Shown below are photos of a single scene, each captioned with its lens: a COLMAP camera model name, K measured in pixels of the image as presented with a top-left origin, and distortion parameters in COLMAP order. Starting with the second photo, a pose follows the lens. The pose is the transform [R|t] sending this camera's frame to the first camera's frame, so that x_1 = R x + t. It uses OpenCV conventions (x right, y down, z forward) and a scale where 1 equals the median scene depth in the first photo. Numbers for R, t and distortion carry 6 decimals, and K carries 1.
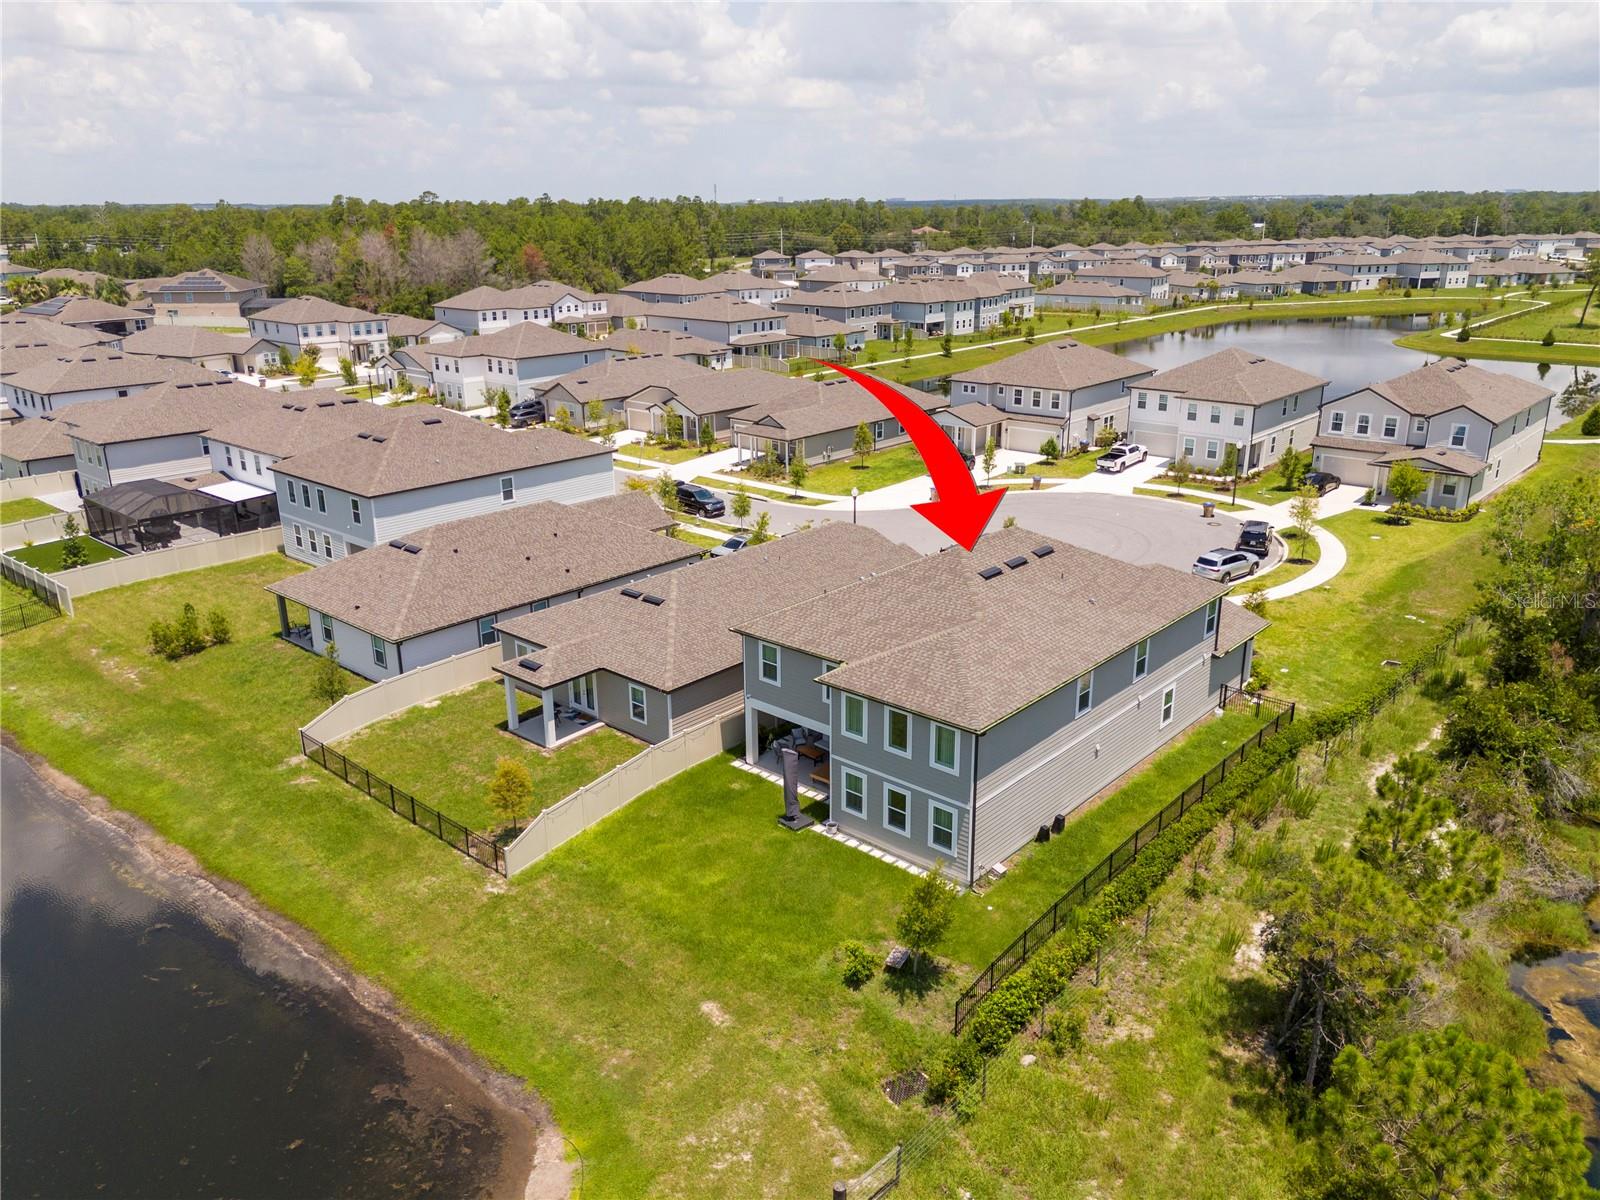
lens RADIAL K [[1181.4, 0, 800.0], [0, 1181.4, 600.0], [0, 0, 1]] dist [0.052079, -0.051838]
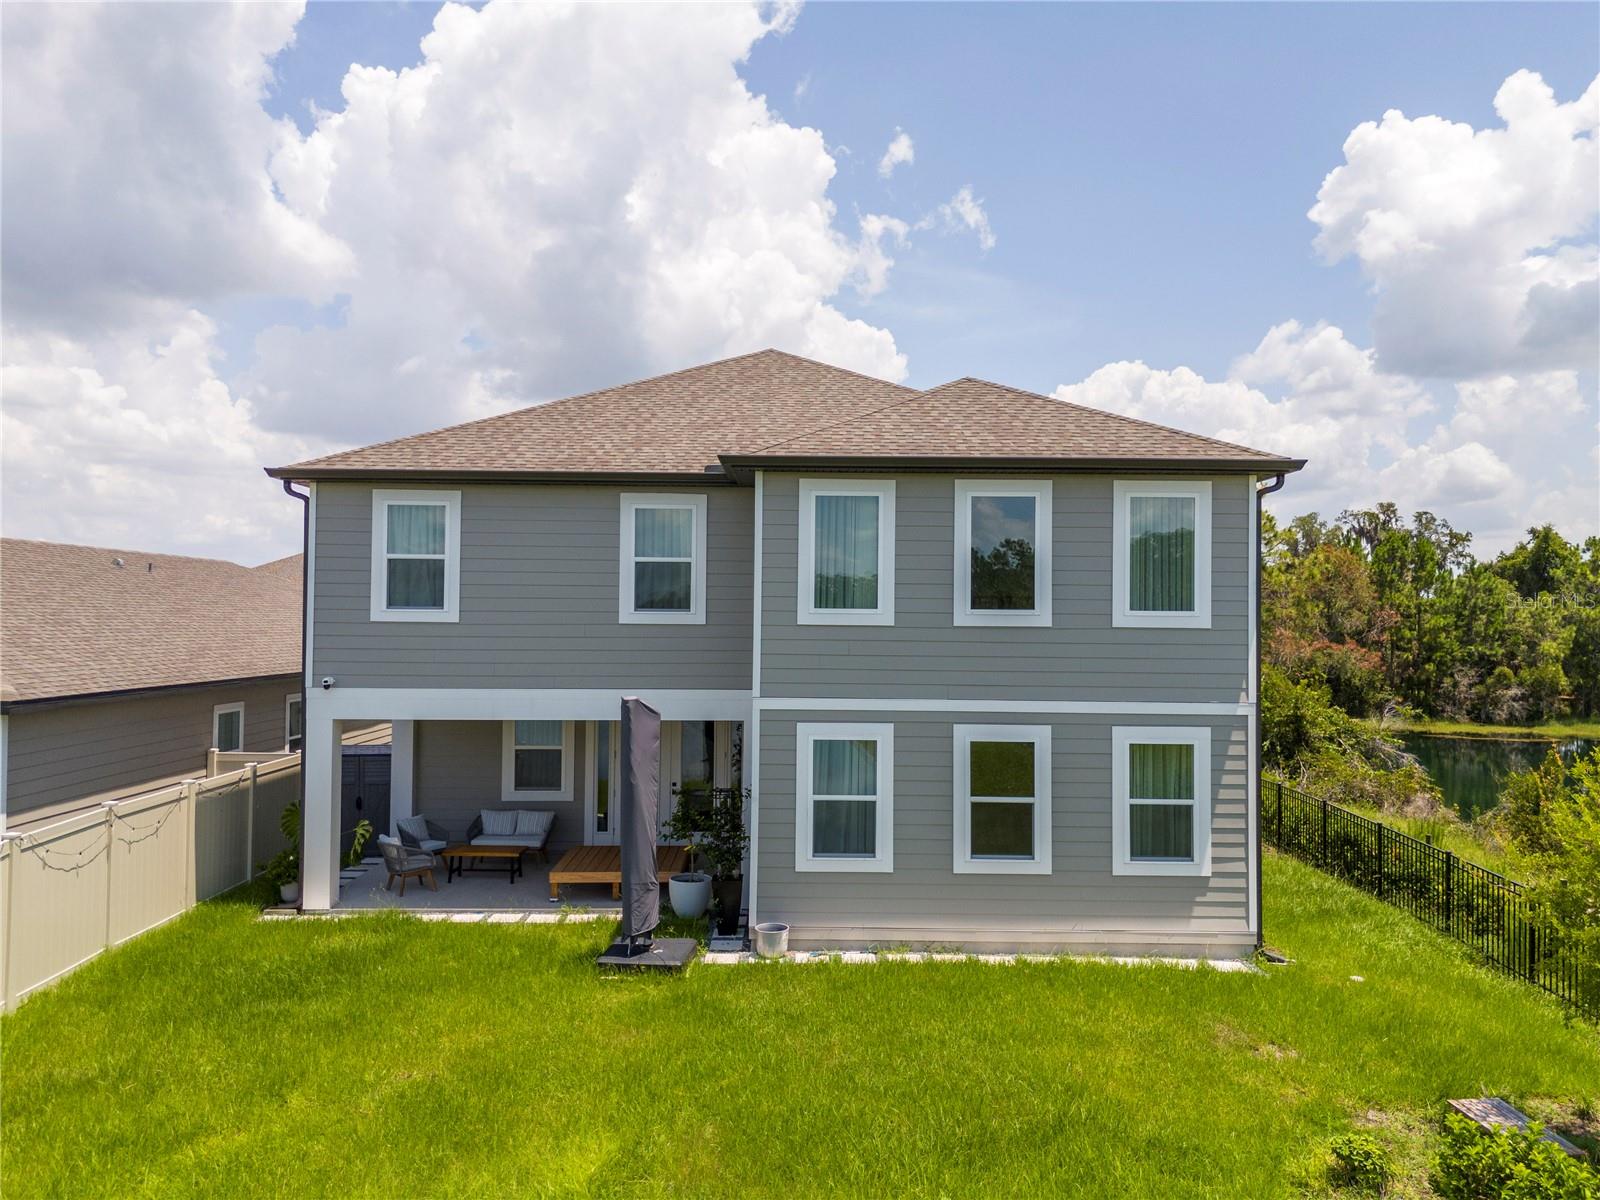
lens RADIAL K [[1179.4, 0, 803.9], [0, 1179.4, 599.6], [0, 0, 1]] dist [0.063521, -0.051538]
pose [[0.739907, 0.026999, 0.672167, -0.174522], [0.200288, 0.945038, -0.258432, 0.177125], [-0.642201, 0.325843, 0.693833, 0.688284]]
